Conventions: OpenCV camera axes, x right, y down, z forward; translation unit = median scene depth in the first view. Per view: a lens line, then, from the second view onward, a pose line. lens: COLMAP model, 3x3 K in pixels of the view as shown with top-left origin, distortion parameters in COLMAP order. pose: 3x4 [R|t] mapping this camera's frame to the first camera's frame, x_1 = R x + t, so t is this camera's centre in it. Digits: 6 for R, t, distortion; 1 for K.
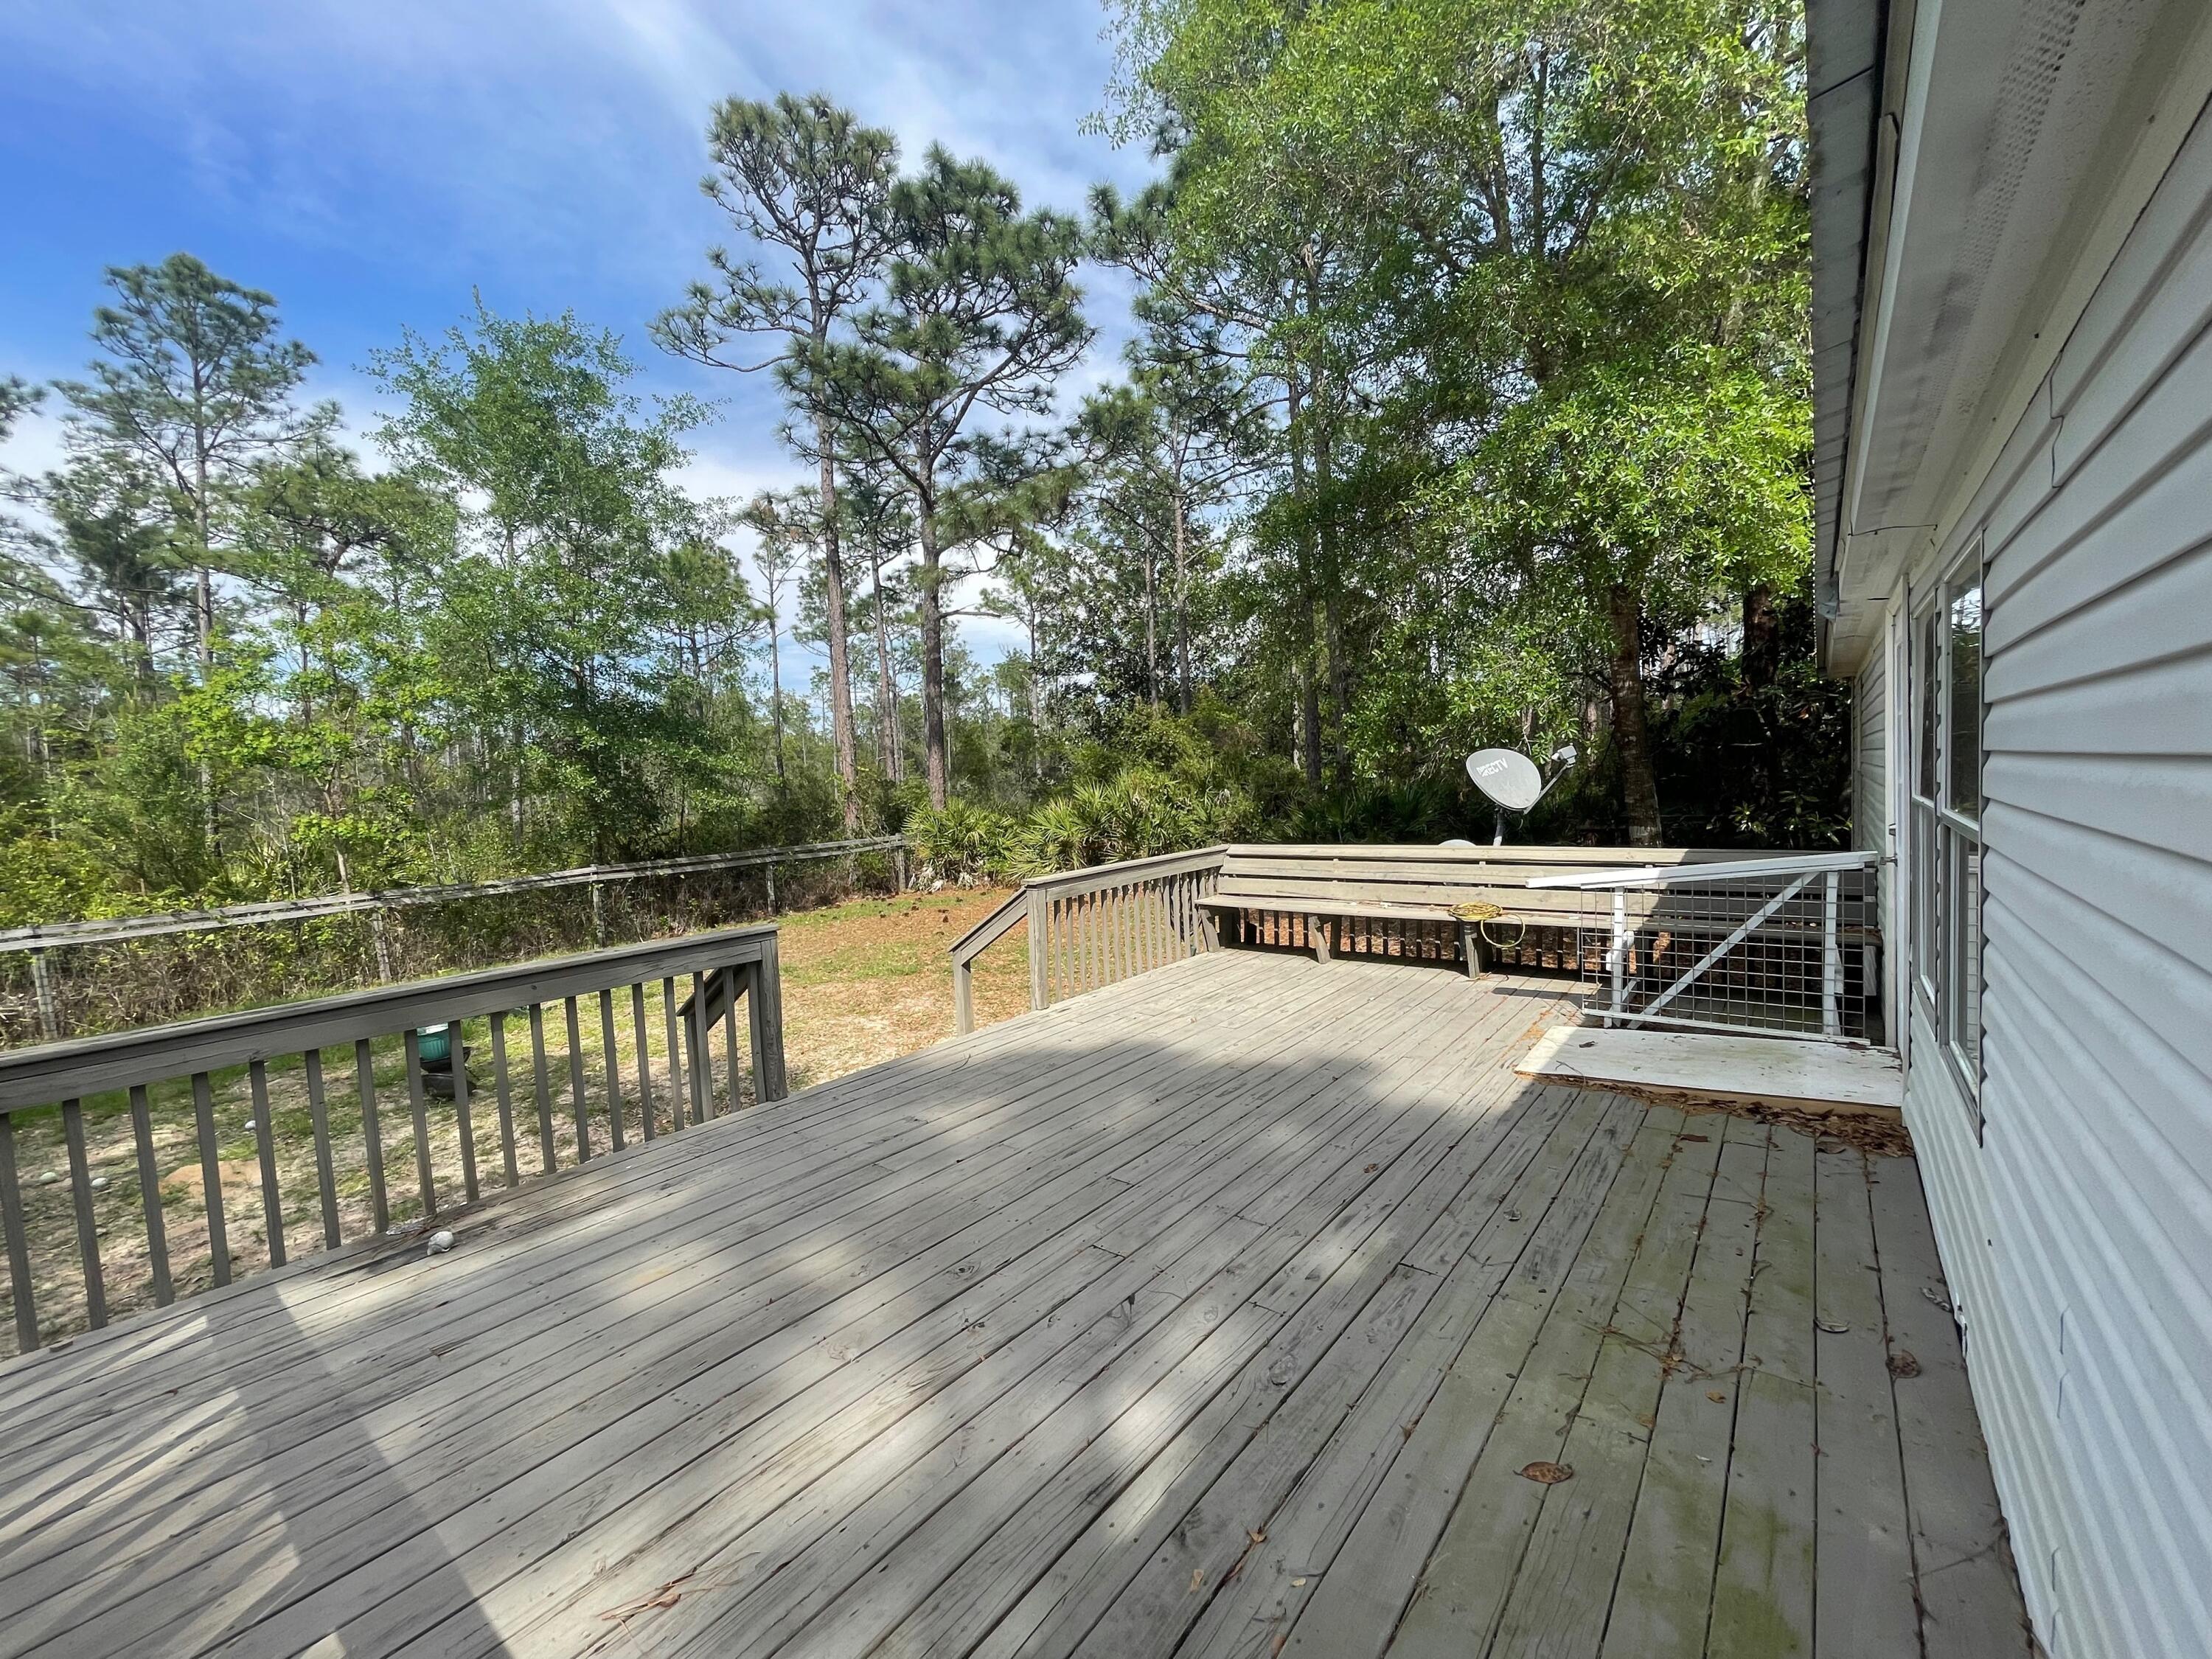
lens RADIAL K [[891.9, 0, 1094.3], [0, 891.9, 831.2], [0, 0, 1]] dist [-0.002831, 0.000772]
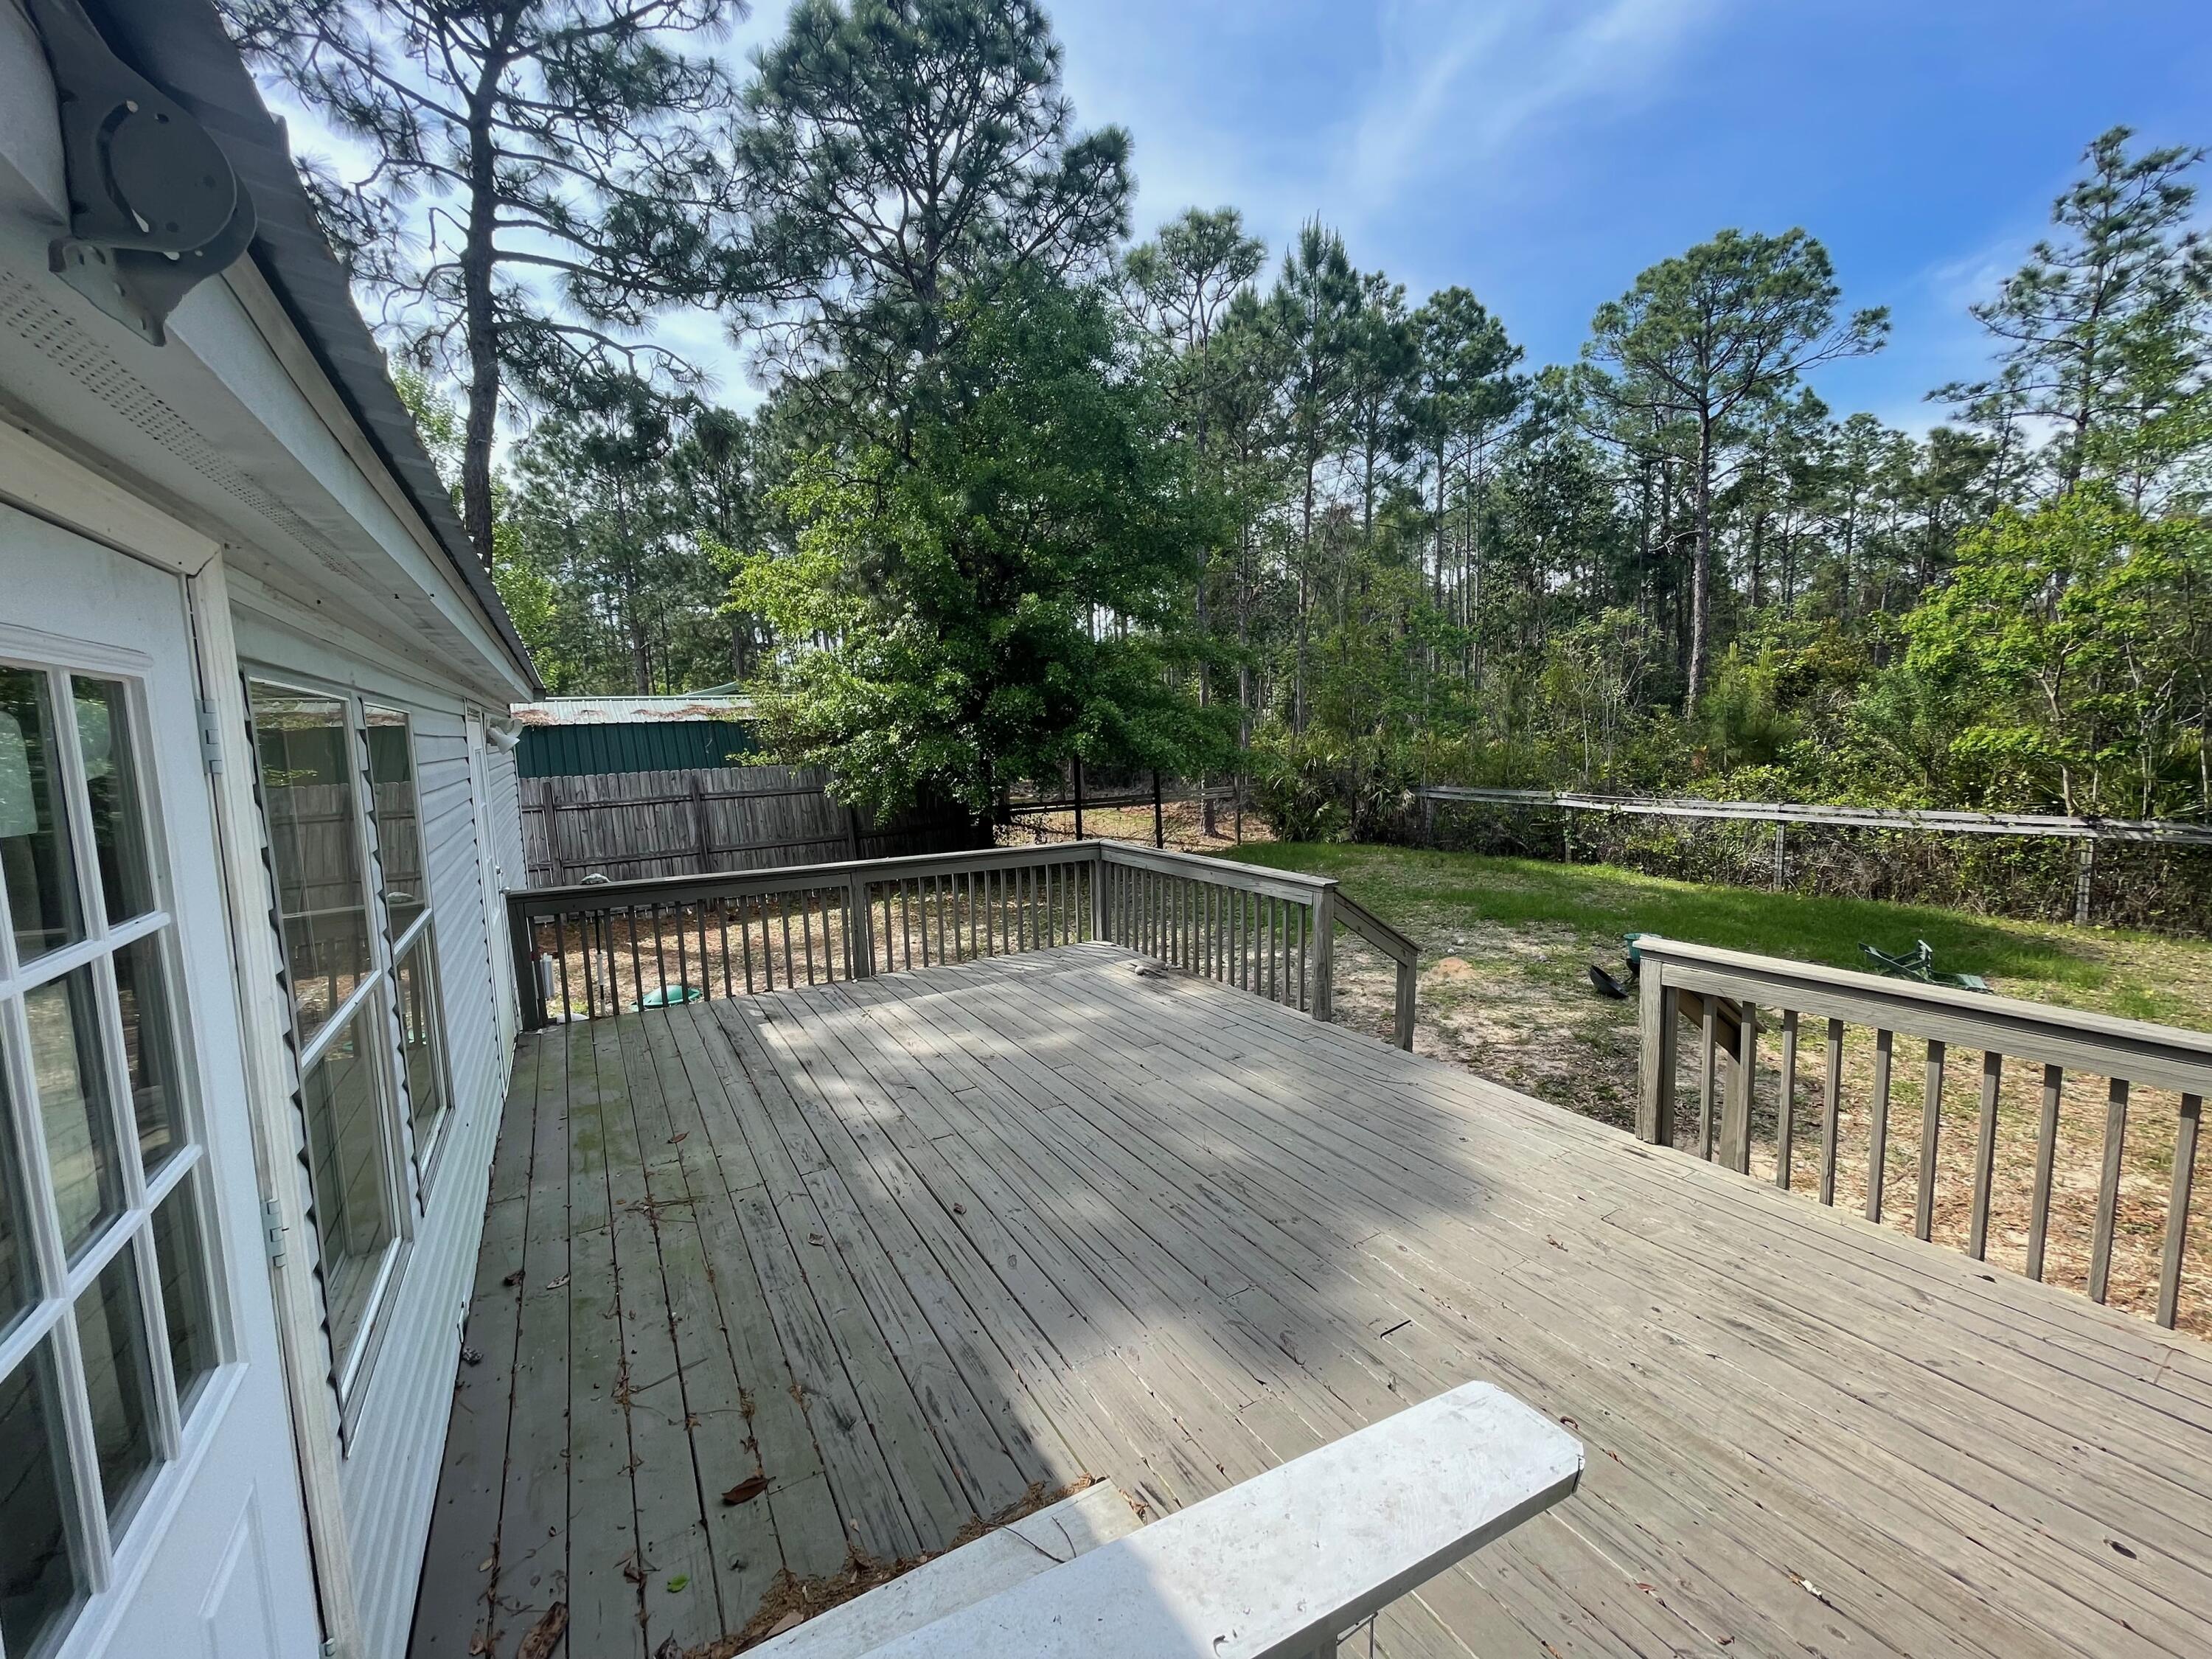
lens RADIAL K [[891.9, 0, 1094.3], [0, 891.9, 831.2], [0, 0, 1]] dist [-0.002831, 0.000772]
pose [[-0.348749, 0.164751, -0.922622, 1.208119], [-0.008287, 0.983848, 0.178817, -0.251697], [0.937179, 0.070008, -0.341751, 1.566477]]
